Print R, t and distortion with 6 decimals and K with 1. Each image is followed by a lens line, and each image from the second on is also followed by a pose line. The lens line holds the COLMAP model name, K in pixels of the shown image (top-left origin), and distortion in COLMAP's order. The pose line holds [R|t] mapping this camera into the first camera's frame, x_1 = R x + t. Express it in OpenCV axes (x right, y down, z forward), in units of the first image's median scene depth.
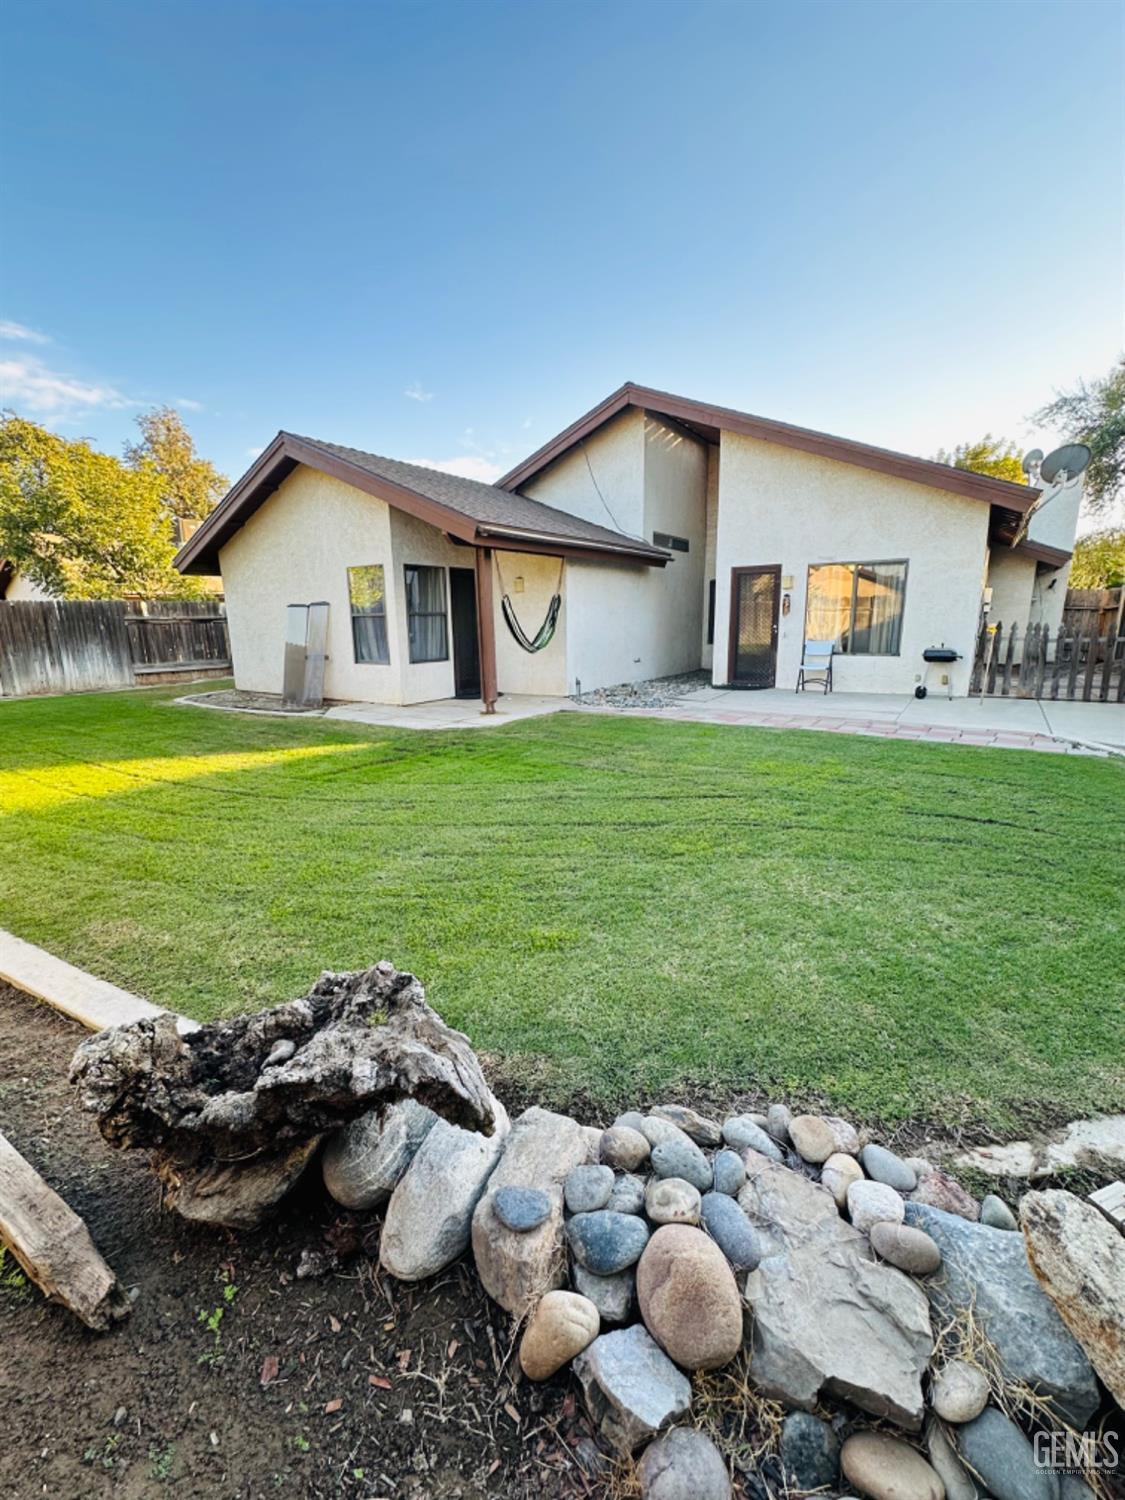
lens RADIAL K [[608.8, 0, 565.4], [0, 608.8, 745.5], [0, 0, 1]] dist [-0.004232, 0.000301]
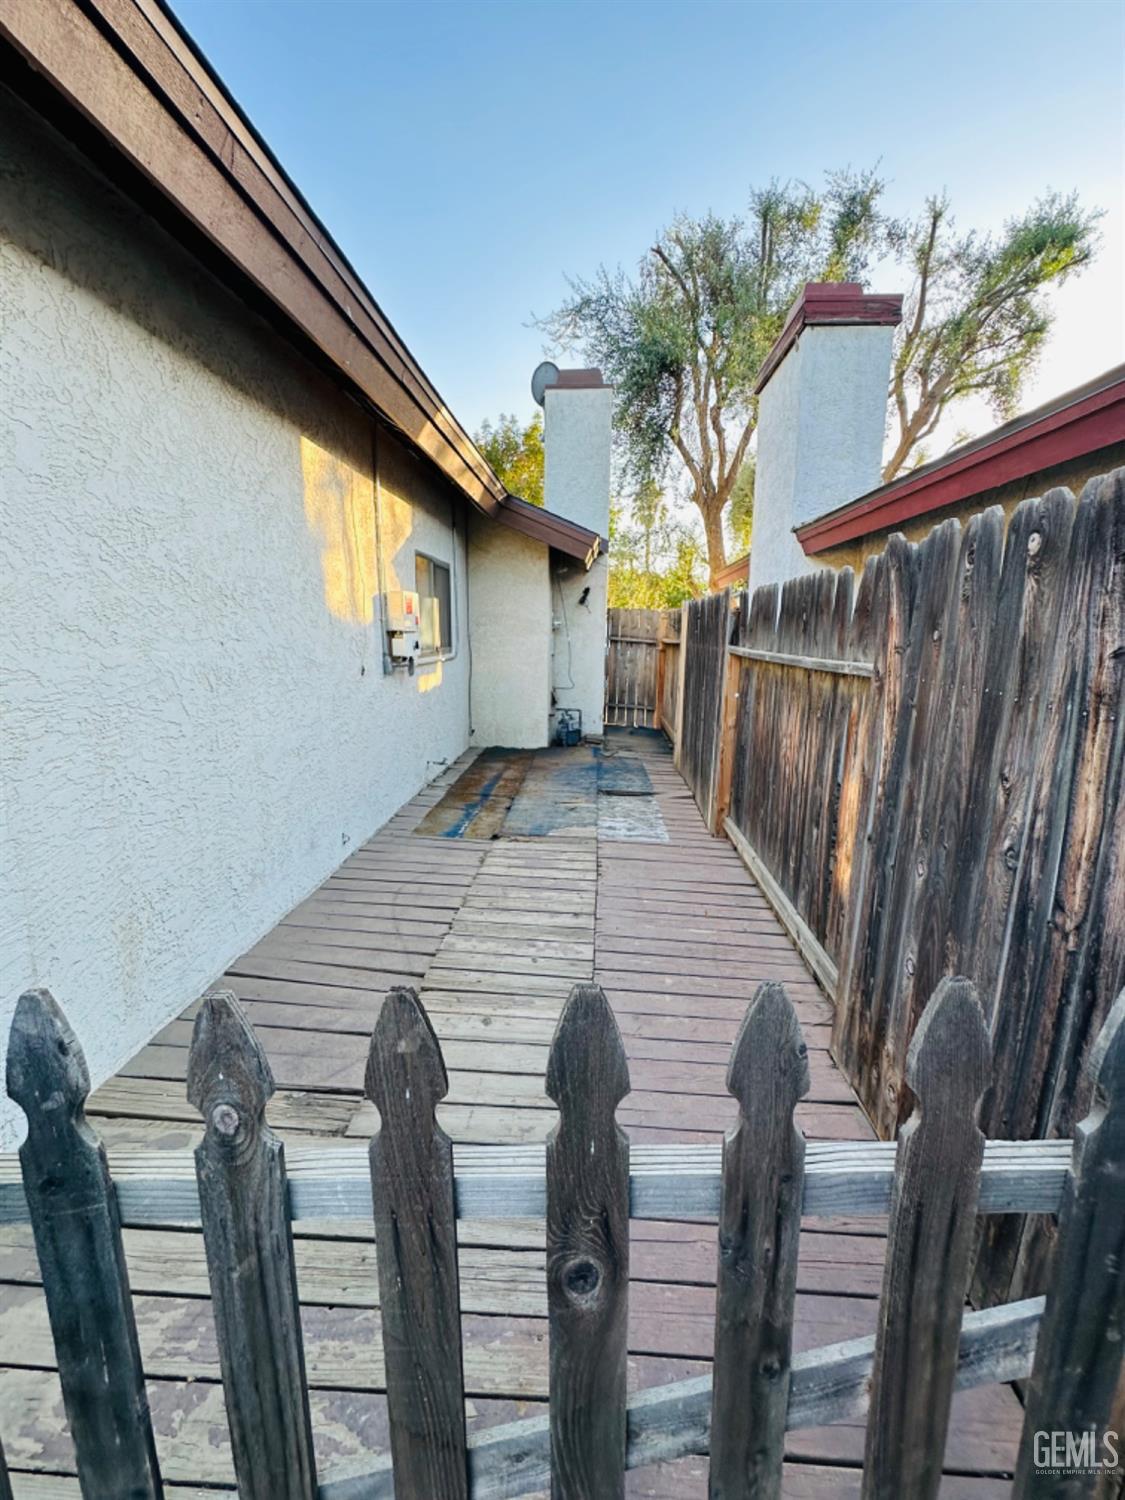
lens RADIAL K [[610.9, 0, 563.1], [0, 610.9, 745.4], [0, 0, 1]] dist [-0.000476, 0.000276]
pose [[0.863343, -0.073730, 0.499202, 0.500077], [0.087790, 0.996128, -0.004703, -0.131052], [-0.496923, 0.047886, 0.866473, 0.538655]]
